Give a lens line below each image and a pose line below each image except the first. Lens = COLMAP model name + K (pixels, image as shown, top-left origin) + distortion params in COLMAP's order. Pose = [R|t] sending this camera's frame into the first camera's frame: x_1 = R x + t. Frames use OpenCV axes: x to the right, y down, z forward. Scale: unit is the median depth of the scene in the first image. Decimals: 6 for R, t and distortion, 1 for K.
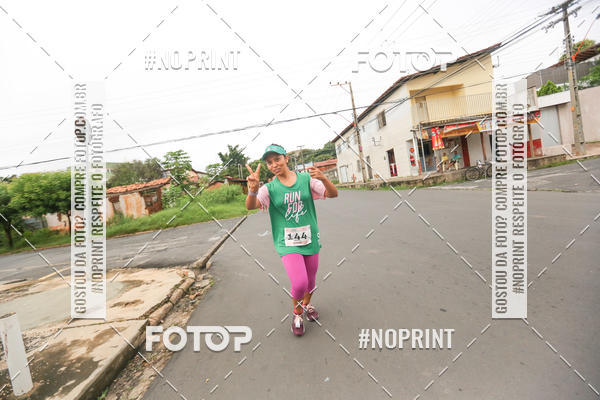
lens RADIAL K [[282.4, 0, 297.3], [0, 282.4, 196.6], [0, 0, 1]] dist [-0.038523, 0.016263]
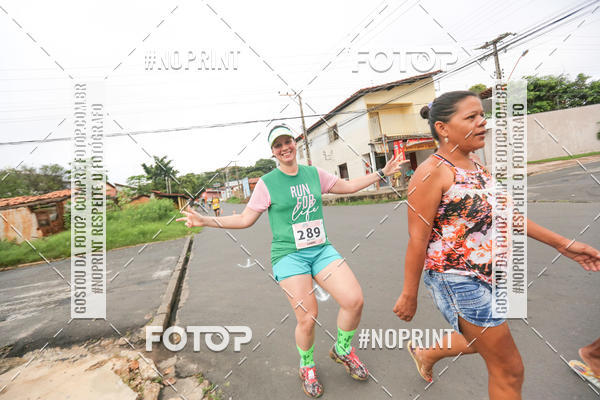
lens RADIAL K [[272.4, 0, 292.2], [0, 272.4, 197.8], [0, 0, 1]] dist [-0.029148, 0.008906]
pose [[0.966155, 0.012277, 0.257669, -0.087872], [0.004389, 0.997940, -0.064003, 0.008769], [-0.257924, 0.062967, 0.964111, 0.162647]]
